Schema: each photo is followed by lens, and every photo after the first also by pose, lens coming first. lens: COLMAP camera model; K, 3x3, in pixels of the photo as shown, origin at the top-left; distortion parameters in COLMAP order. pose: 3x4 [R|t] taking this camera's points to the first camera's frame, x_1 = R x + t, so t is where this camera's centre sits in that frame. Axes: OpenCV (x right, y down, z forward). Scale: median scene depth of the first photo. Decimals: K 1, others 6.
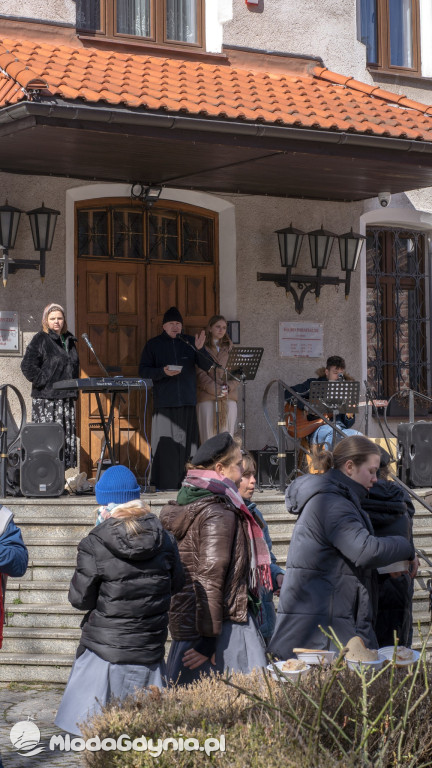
lens RADIAL K [[1571.8, 0, 219.5], [0, 1571.8, 381.1], [0, 0, 1]] dist [-0.074646, 0.000000]
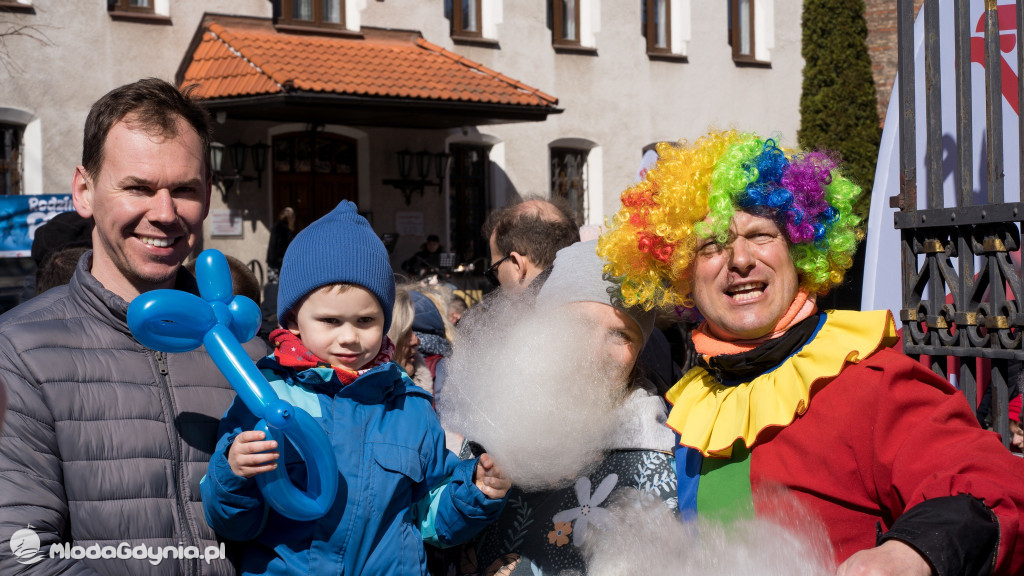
lens RADIAL K [[2548.4, 0, 524.9], [0, 2548.4, 279.1], [0, 0, 1]] dist [0.019075, 0.000000]
pose [[0.970835, -0.007079, 0.239646, -0.425196], [-0.003632, 0.999015, 0.044223, -0.081945], [-0.239723, -0.043803, 0.969853, -1.384612]]
